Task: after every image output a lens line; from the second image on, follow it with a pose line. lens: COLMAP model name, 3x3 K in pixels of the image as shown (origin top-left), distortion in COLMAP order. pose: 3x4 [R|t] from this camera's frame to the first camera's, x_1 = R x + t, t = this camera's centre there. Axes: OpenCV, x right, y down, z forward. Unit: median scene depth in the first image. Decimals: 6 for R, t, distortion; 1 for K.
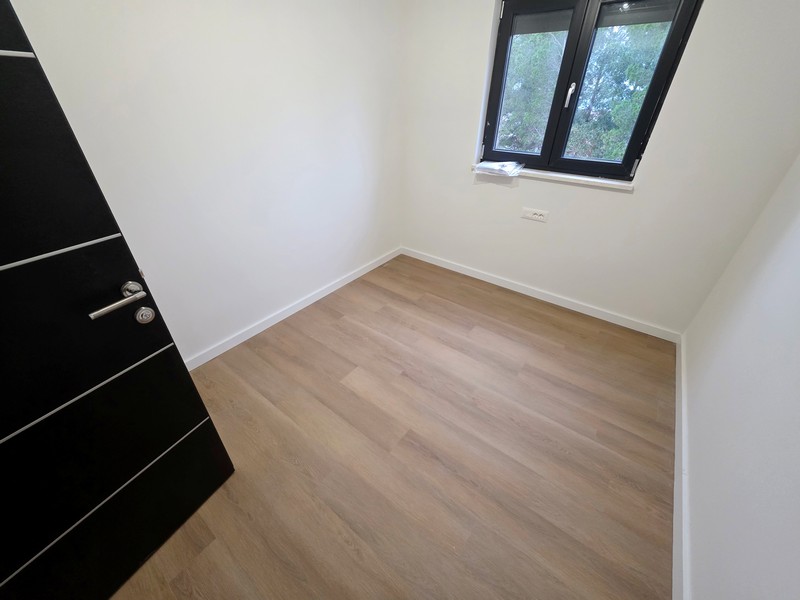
lens RADIAL K [[318.4, 0, 399.0], [0, 318.4, 297.9], [0, 0, 1]] dist [-0.001542, -0.000009]
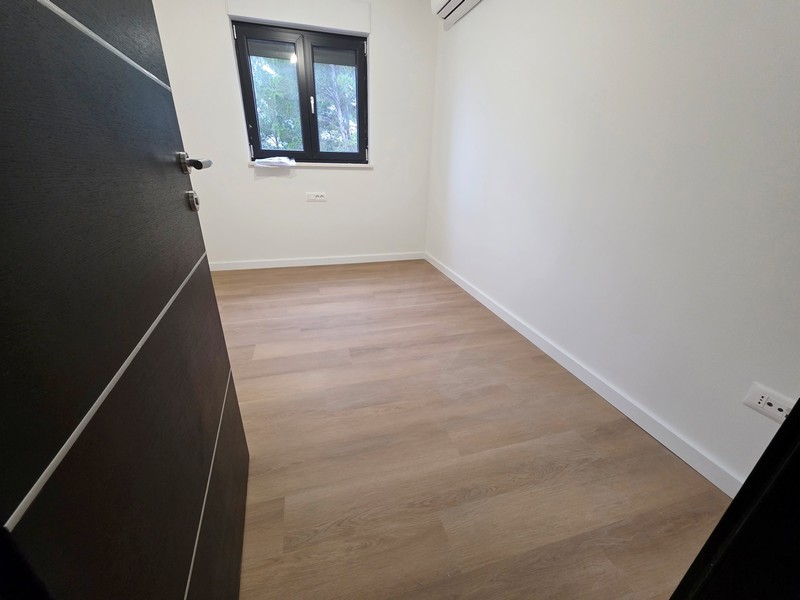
lens RADIAL K [[318.4, 0, 401.0], [0, 318.4, 297.1], [0, 0, 1]] dist [-0.001542, -0.000009]
pose [[0.597845, -0.306886, 0.740542, -0.528645], [0.418242, 0.907522, 0.038434, 0.234074], [-0.683853, 0.286748, 0.670910, 0.051151]]
